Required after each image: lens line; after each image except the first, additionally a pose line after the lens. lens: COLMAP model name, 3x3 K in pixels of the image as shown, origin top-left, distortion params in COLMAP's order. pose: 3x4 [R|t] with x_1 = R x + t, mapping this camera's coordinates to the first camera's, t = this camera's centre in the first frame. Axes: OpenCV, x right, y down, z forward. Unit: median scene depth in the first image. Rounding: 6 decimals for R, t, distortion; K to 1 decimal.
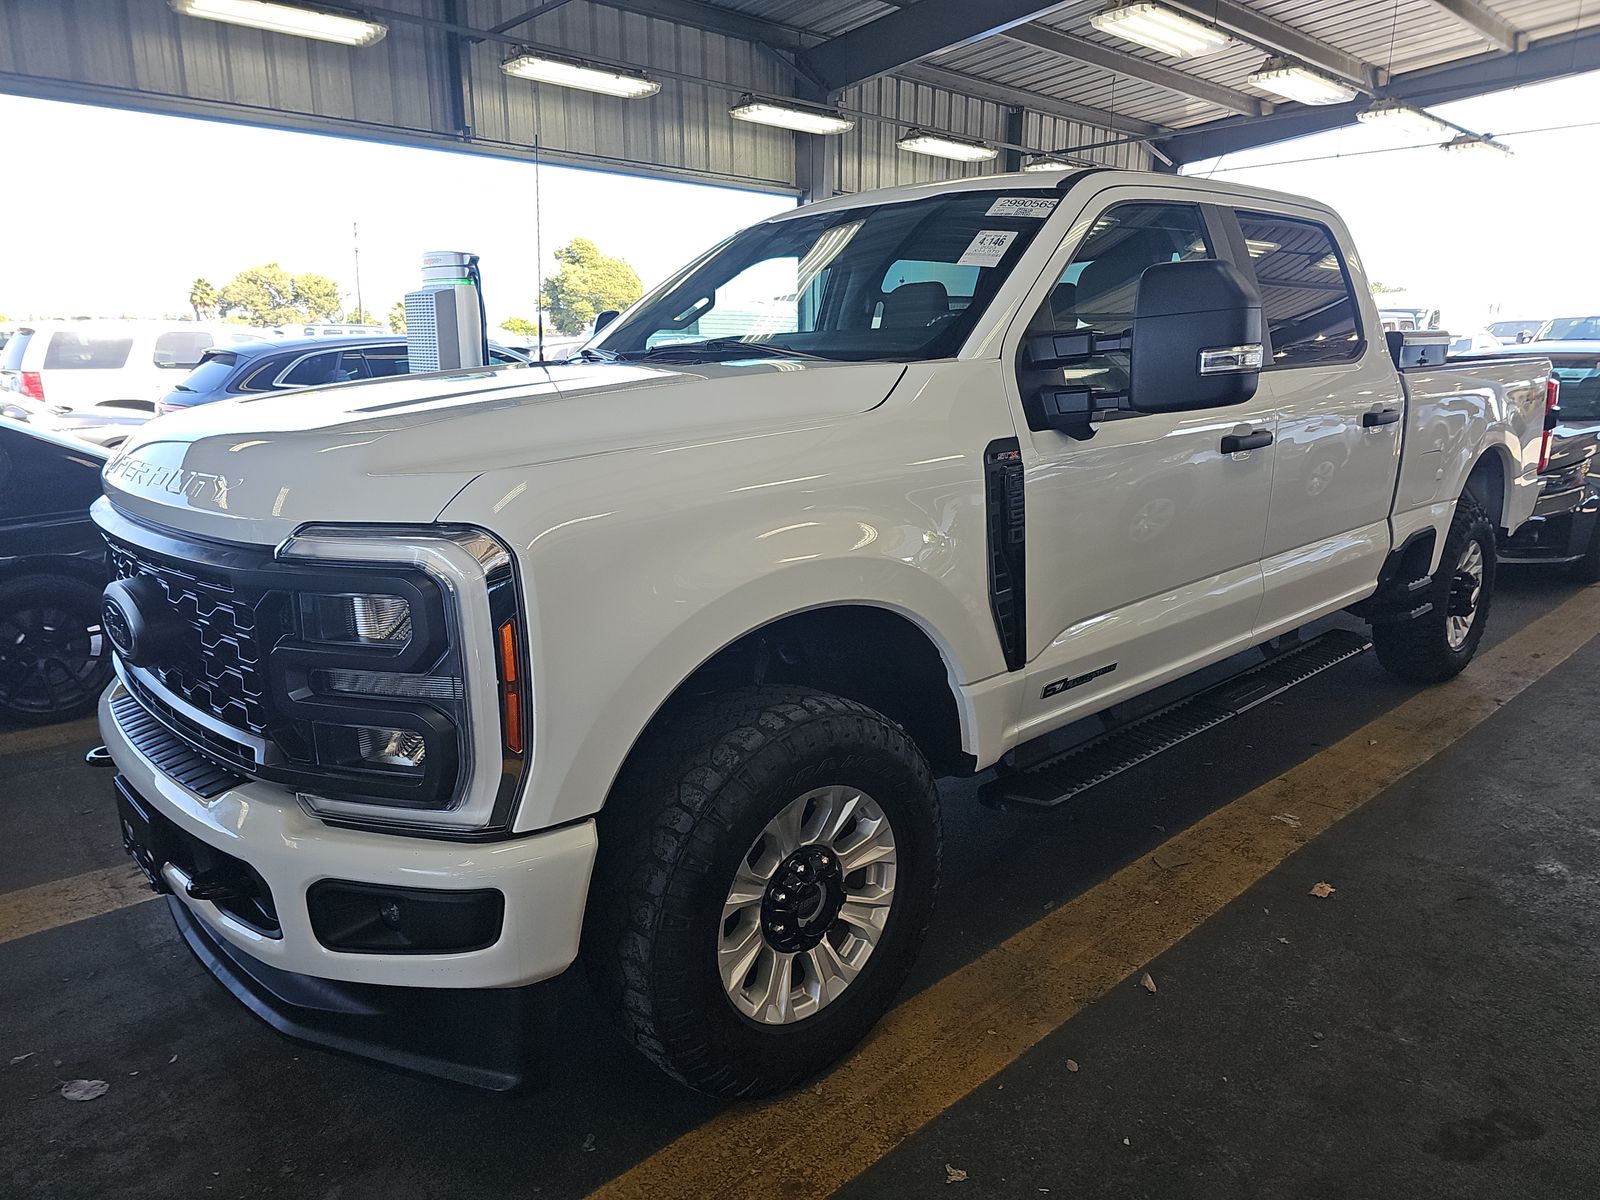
lens RADIAL K [[1068.8, 0, 812.0], [0, 1068.8, 598.9], [0, 0, 1]] dist [0.048521, -0.047822]
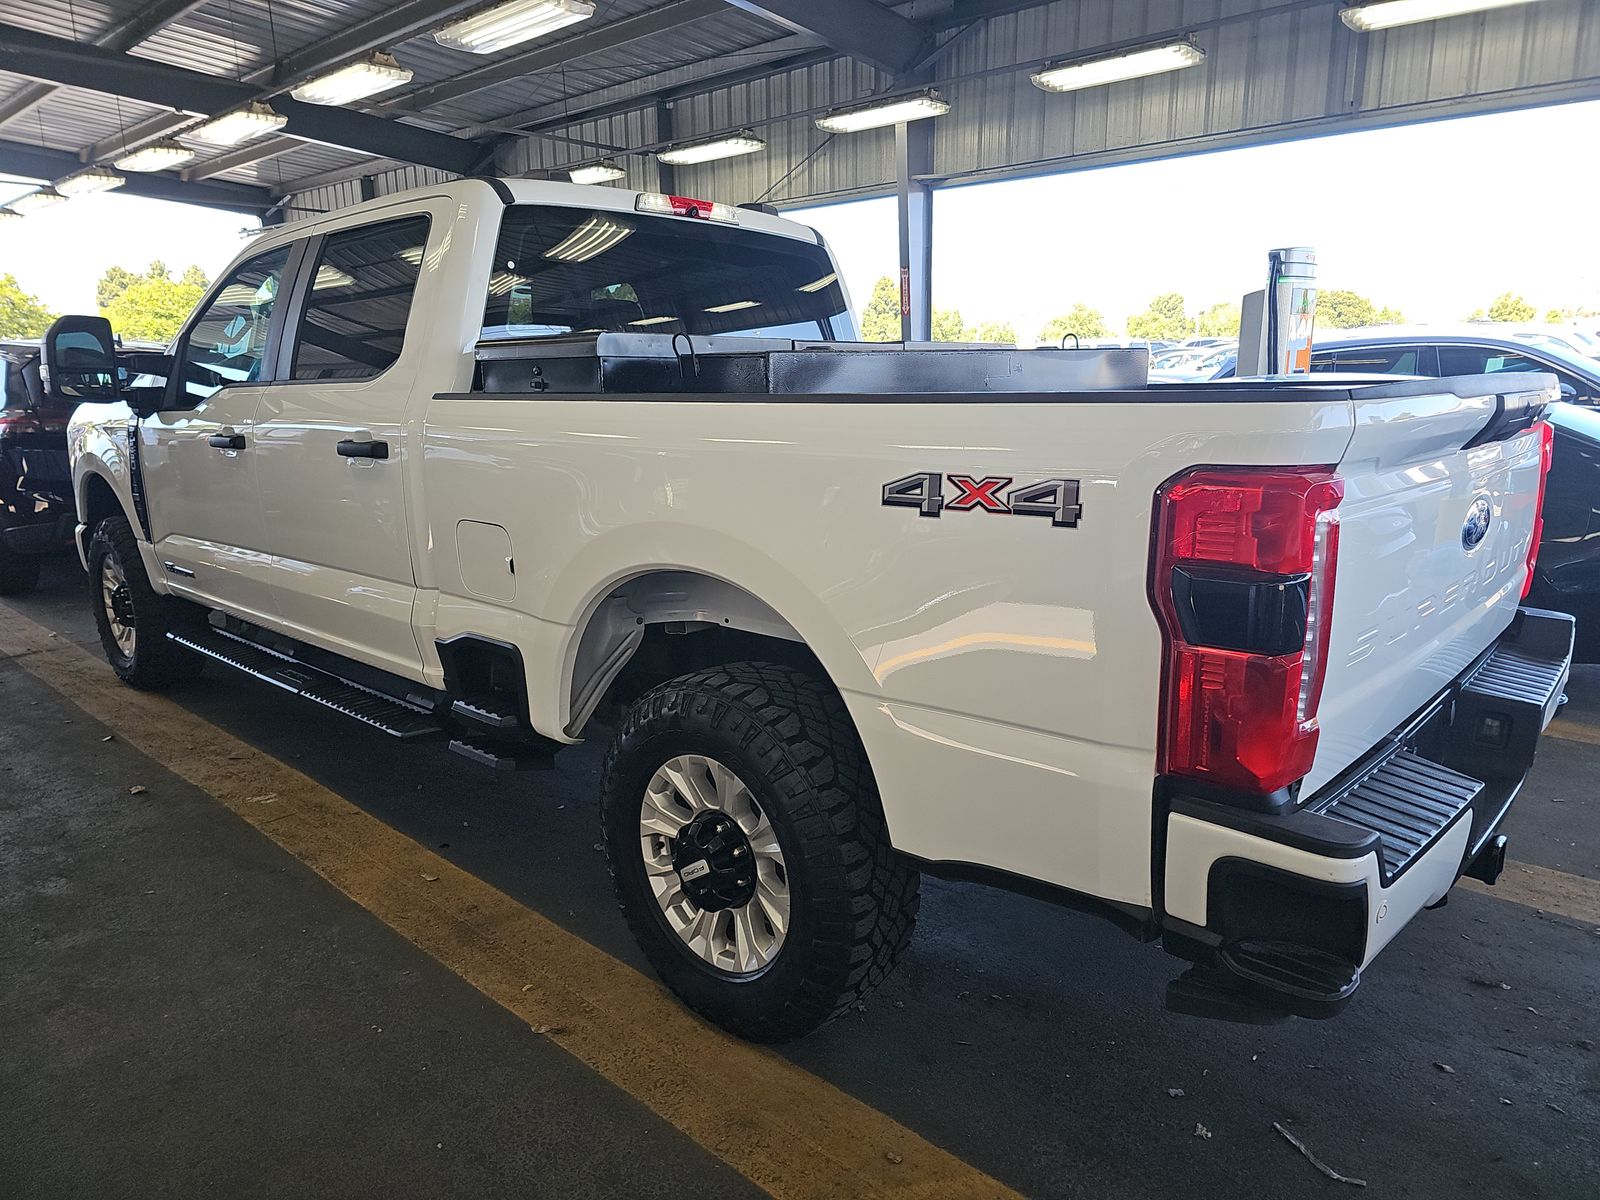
lens RADIAL K [[1068.8, 0, 812.0], [0, 1068.8, 598.9], [0, 0, 1]] dist [0.048521, -0.047822]
pose [[0.070282, 0.213076, -0.974504, 0.994285], [-0.214091, 0.957377, 0.193891, -0.209057], [0.974282, 0.195006, 0.112904, 0.916723]]
